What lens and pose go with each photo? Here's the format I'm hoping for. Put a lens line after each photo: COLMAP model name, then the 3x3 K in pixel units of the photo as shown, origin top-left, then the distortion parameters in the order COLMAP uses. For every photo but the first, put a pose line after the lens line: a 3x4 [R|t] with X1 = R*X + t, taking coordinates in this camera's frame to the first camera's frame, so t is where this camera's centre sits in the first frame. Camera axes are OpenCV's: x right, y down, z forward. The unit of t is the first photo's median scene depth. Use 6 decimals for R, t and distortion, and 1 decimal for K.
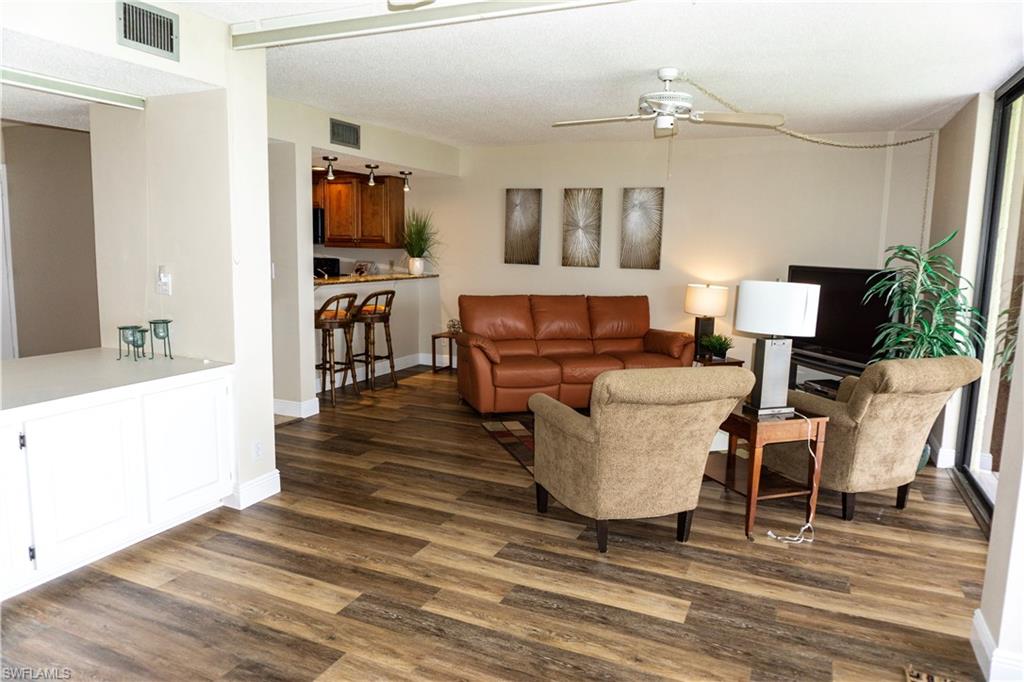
lens RADIAL K [[691.5, 0, 515.8], [0, 691.5, 339.0], [0, 0, 1]] dist [-0.011508, -0.015410]
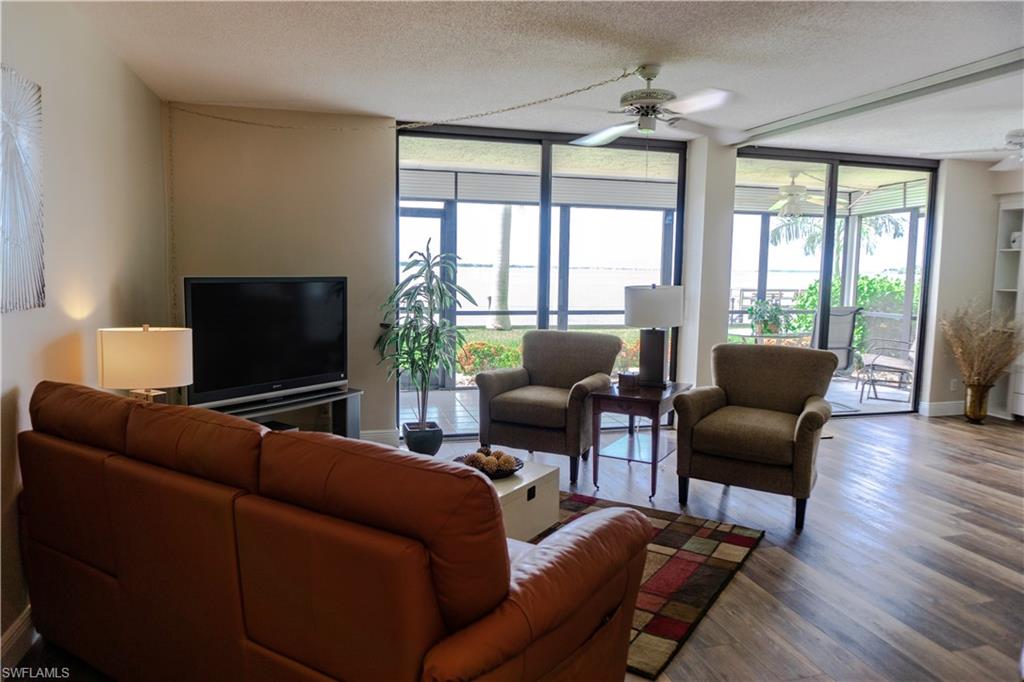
lens RADIAL K [[691.5, 0, 522.3], [0, 691.5, 334.6], [0, 0, 1]] dist [-0.011508, -0.015410]
pose [[-0.646882, -0.104937, 0.755336, -0.277766], [0.076471, 0.976568, 0.201163, -0.164341], [-0.758746, 0.187890, -0.623700, 1.225490]]
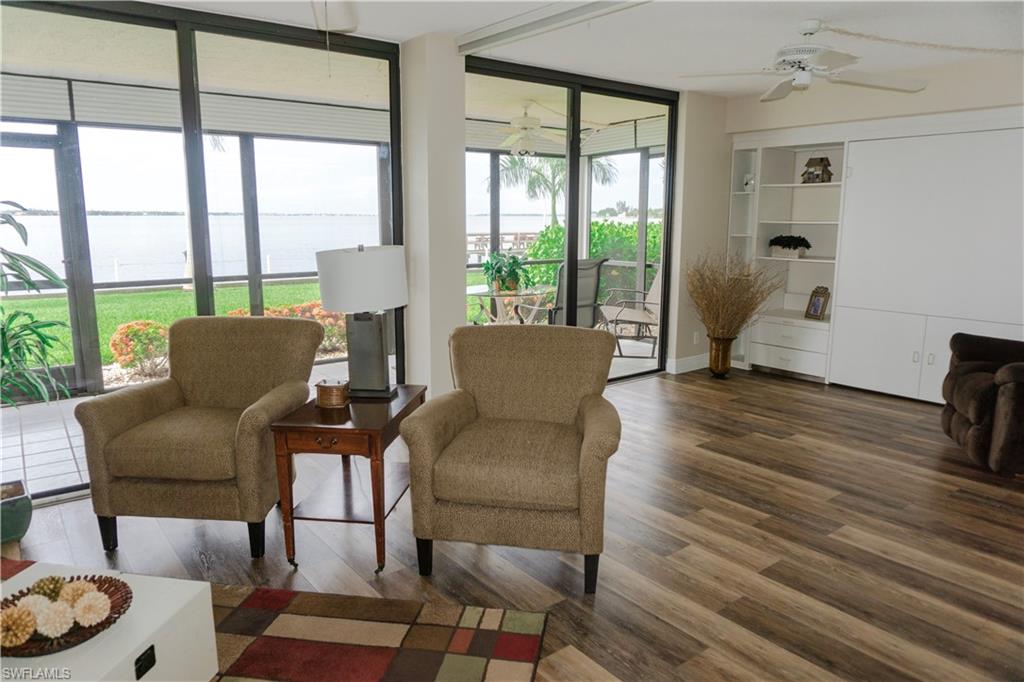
lens RADIAL K [[691.5, 0, 527.0], [0, 691.5, 349.4], [0, 0, 1]] dist [-0.011508, -0.015410]
pose [[-0.890773, -0.110449, 0.440823, -0.122871], [0.040423, 0.946915, 0.318933, -0.137543], [-0.452647, 0.301916, -0.839022, 1.012628]]
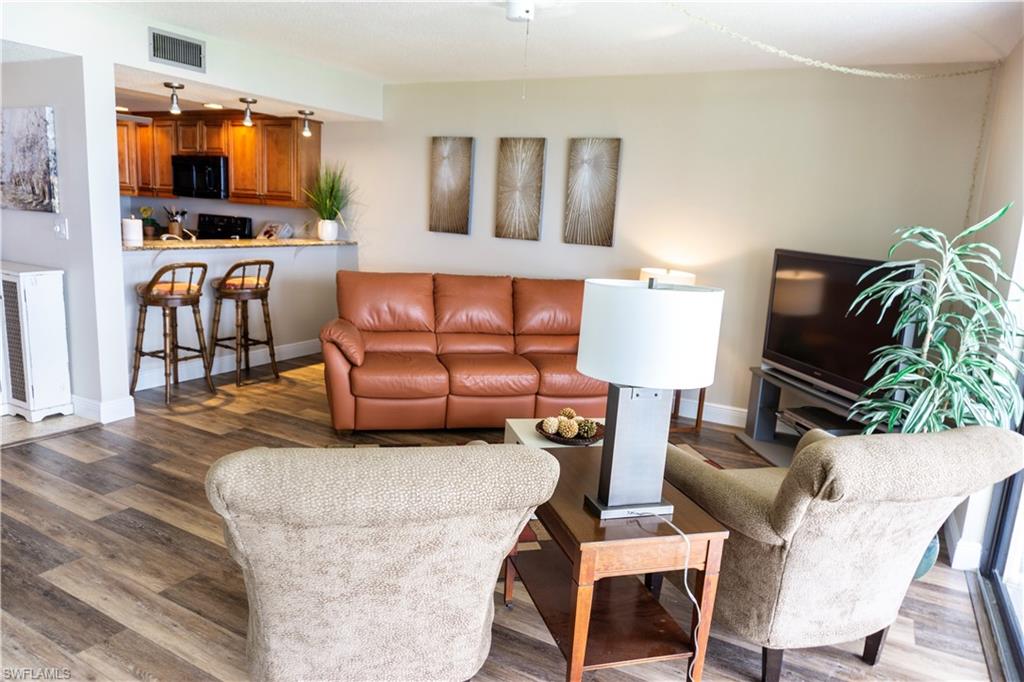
lens RADIAL K [[691.5, 0, 513.7], [0, 691.5, 340.6], [0, 0, 1]] dist [-0.011508, -0.015410]
pose [[0.996289, 0.050082, -0.070006, 0.189763], [-0.046681, 0.997688, 0.049397, -0.035586], [0.072318, -0.045945, 0.996323, 0.268067]]
